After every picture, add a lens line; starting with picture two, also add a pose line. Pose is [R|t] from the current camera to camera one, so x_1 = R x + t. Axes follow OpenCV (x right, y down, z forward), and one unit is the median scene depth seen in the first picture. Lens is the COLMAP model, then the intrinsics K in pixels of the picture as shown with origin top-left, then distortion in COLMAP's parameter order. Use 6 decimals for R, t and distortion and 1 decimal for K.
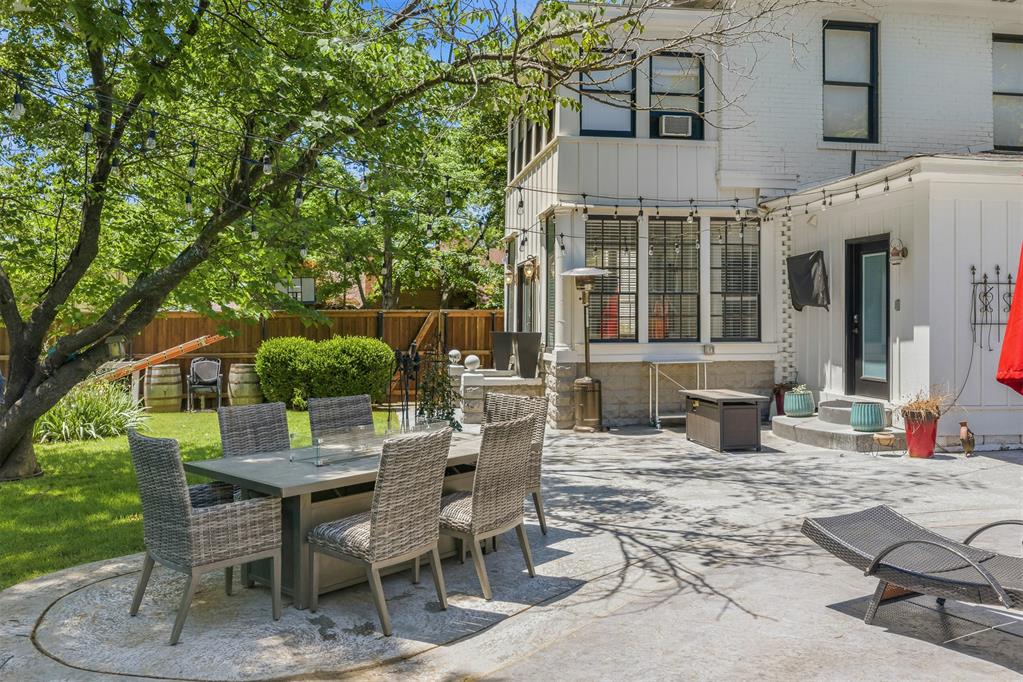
lens RADIAL K [[868.8, 0, 514.0], [0, 868.8, 321.4], [0, 0, 1]] dist [0.002098, -0.000687]
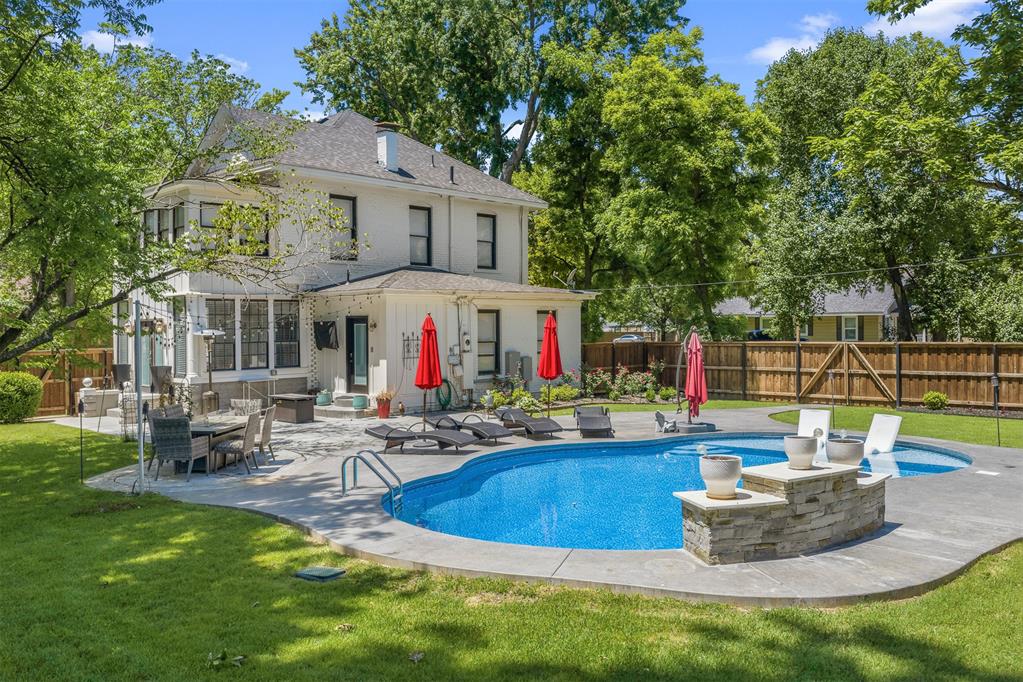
lens RADIAL K [[868.8, 0, 514.0], [0, 868.8, 321.4], [0, 0, 1]] dist [0.002098, -0.000687]
pose [[0.809461, -0.007267, 0.587128, -0.477857], [0.010002, 0.999949, -0.001413, -0.073396], [-0.587088, 0.007017, 0.809493, -0.843479]]
